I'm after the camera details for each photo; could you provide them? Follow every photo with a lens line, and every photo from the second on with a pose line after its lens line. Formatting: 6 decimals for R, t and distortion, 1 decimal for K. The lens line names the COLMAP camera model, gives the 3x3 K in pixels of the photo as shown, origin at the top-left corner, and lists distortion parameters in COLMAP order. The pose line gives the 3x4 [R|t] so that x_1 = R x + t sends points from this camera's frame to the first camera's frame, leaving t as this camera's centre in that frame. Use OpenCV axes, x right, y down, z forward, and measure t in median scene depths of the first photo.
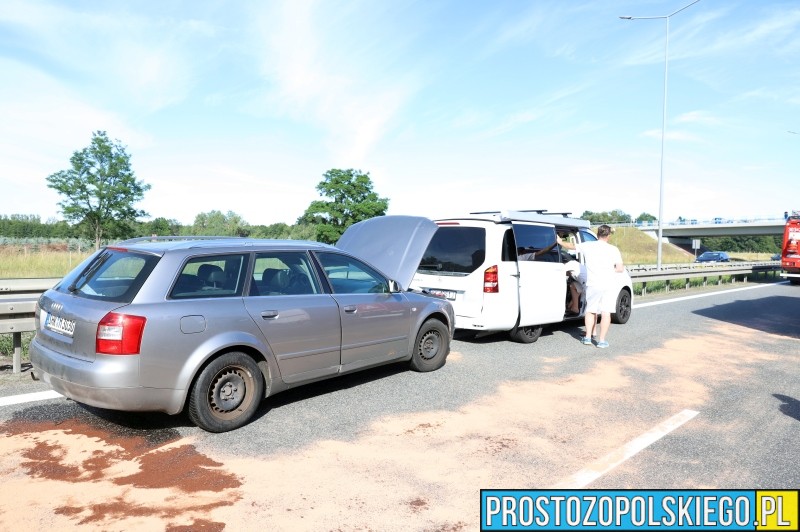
lens RADIAL K [[544.5, 0, 400.0], [0, 544.5, 266.0], [0, 0, 1]] dist [-0.085047, 0.065088]
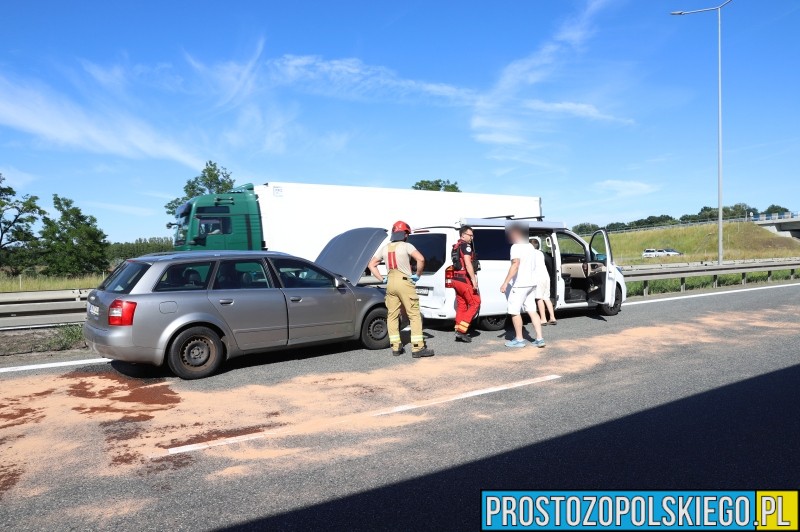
lens RADIAL K [[544.5, 0, 400.0], [0, 544.5, 266.0], [0, 0, 1]] dist [-0.085047, 0.065088]
pose [[0.979462, -0.035577, -0.198467, 0.493671], [0.032428, 0.999292, -0.019095, 0.033844], [0.199006, 0.012267, 0.979922, -0.329623]]
